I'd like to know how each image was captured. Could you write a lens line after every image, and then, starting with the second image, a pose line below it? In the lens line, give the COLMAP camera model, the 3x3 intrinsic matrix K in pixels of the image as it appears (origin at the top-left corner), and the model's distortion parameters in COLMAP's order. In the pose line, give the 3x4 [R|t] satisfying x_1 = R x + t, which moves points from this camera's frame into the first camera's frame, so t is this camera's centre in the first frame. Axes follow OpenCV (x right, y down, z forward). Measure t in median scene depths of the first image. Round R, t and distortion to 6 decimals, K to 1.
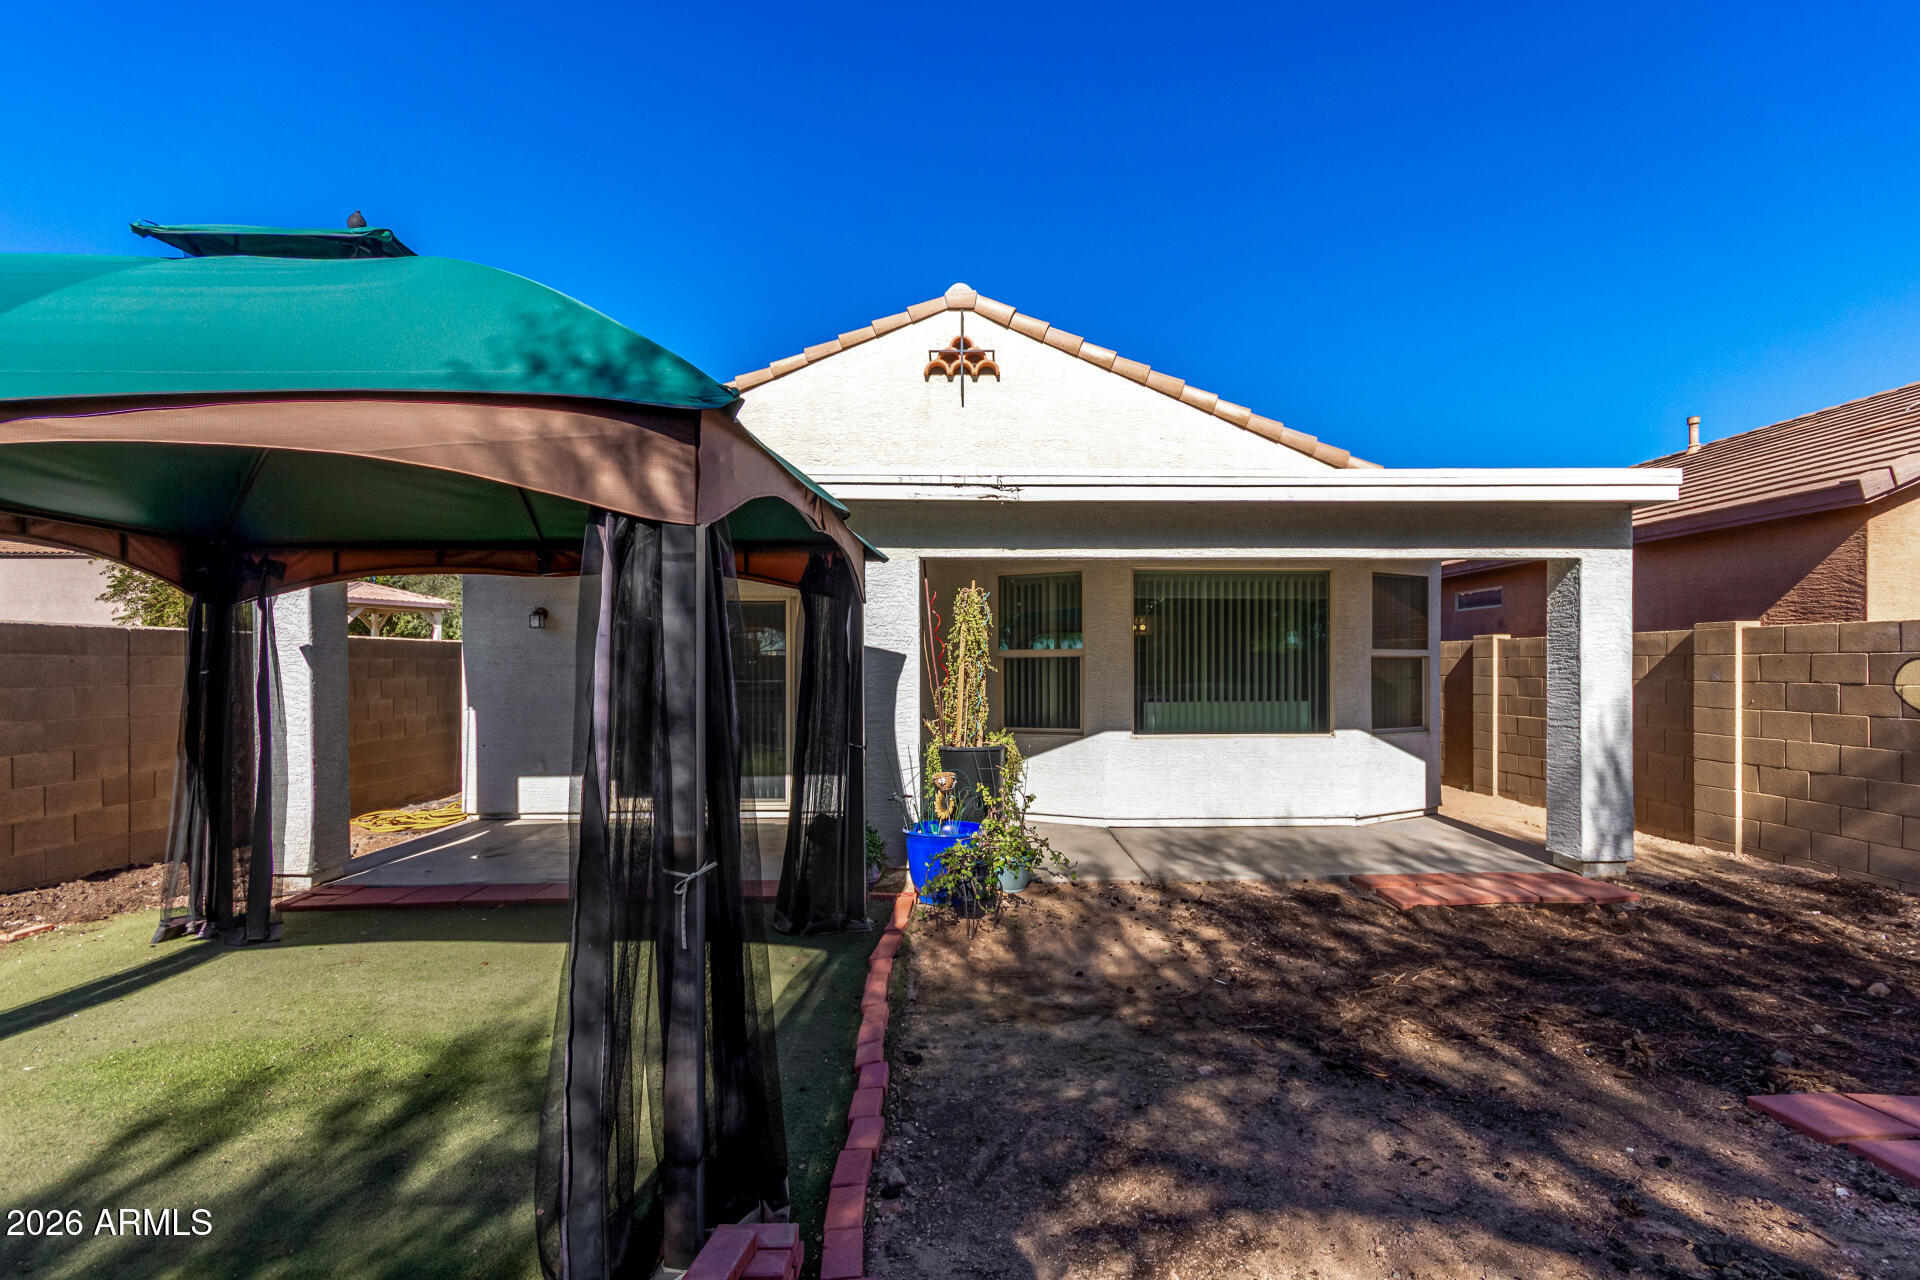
lens RADIAL K [[931.7, 0, 979.6], [0, 931.7, 652.4], [0, 0, 1]] dist [0.002247, 0.000966]
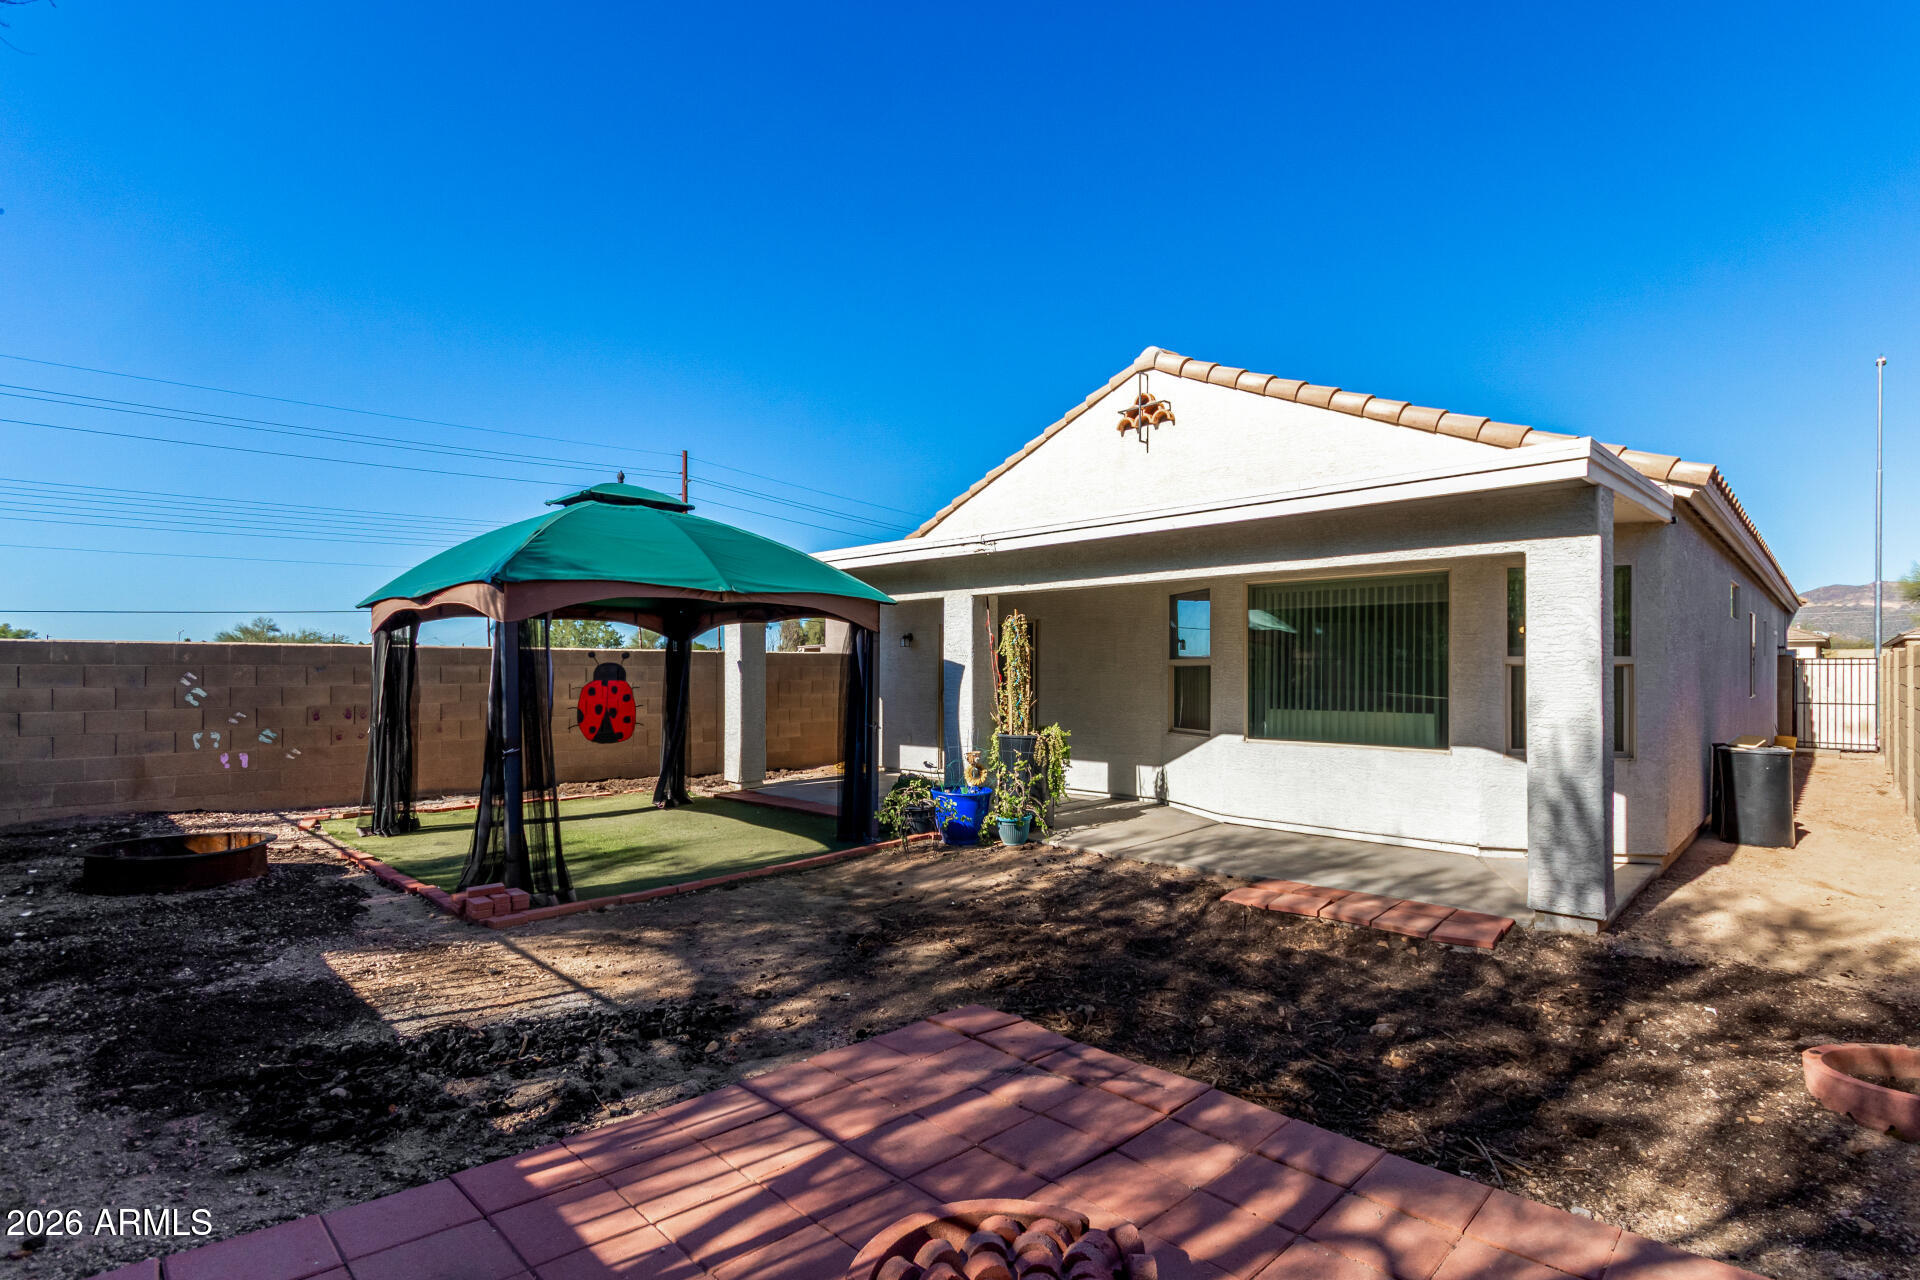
lens RADIAL K [[931.7, 0, 959.2], [0, 931.7, 630.8], [0, 0, 1]] dist [-0.001117, -0.000042]
pose [[0.683735, -0.028080, -0.729190, 0.912772], [0.008220, 0.999492, -0.030781, -0.006584], [0.729684, 0.015052, 0.683619, 0.037825]]
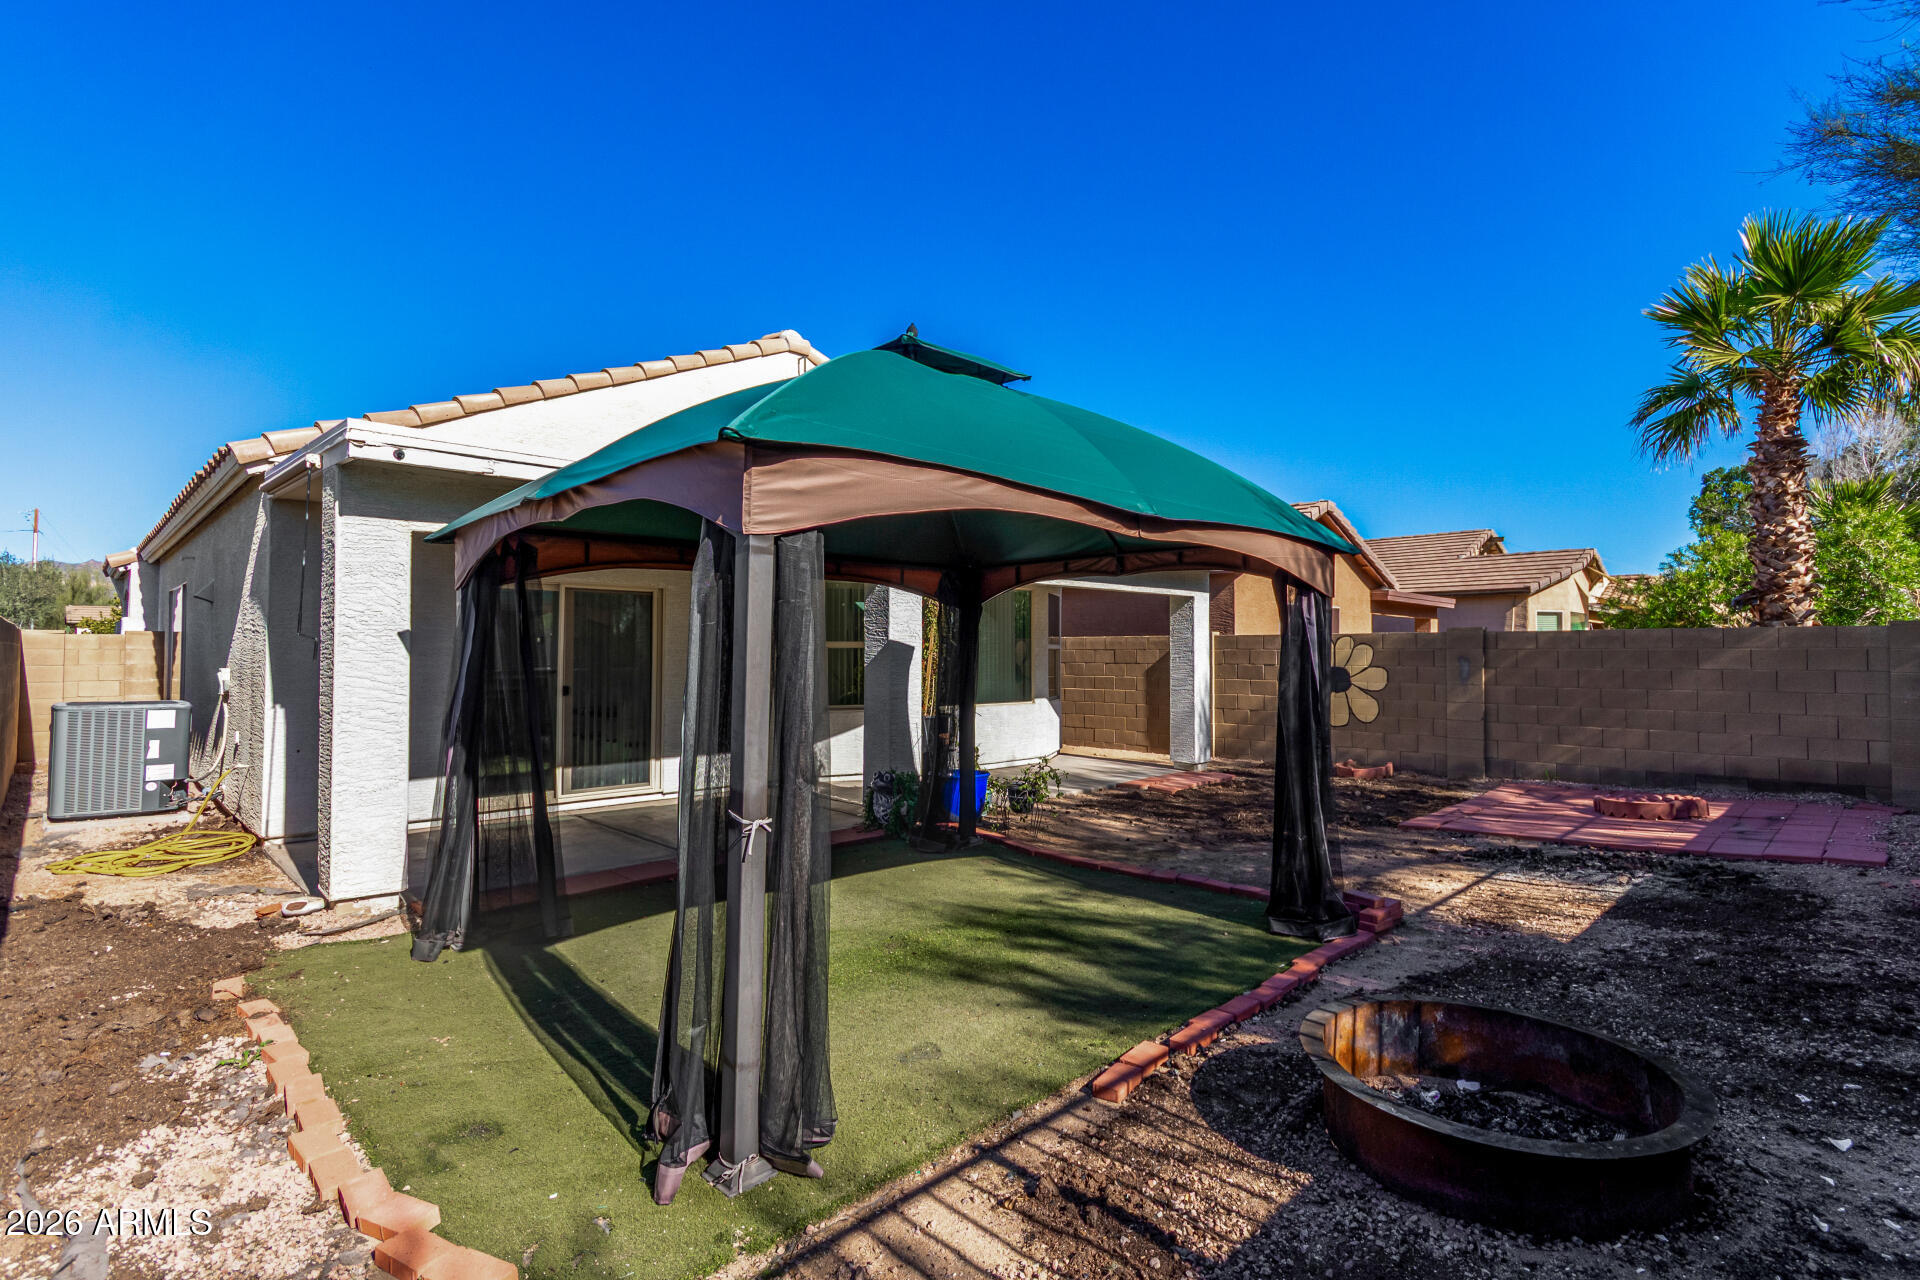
lens RADIAL K [[935.0, 0, 996.8], [0, 935.0, 626.1], [0, 0, 1]] dist [0.000985, 0.000248]
pose [[0.712860, 0.023421, 0.700916, -0.905436], [-0.010804, 0.999690, -0.022416, 0.001528], [-0.701224, 0.008407, 0.712892, -0.028071]]
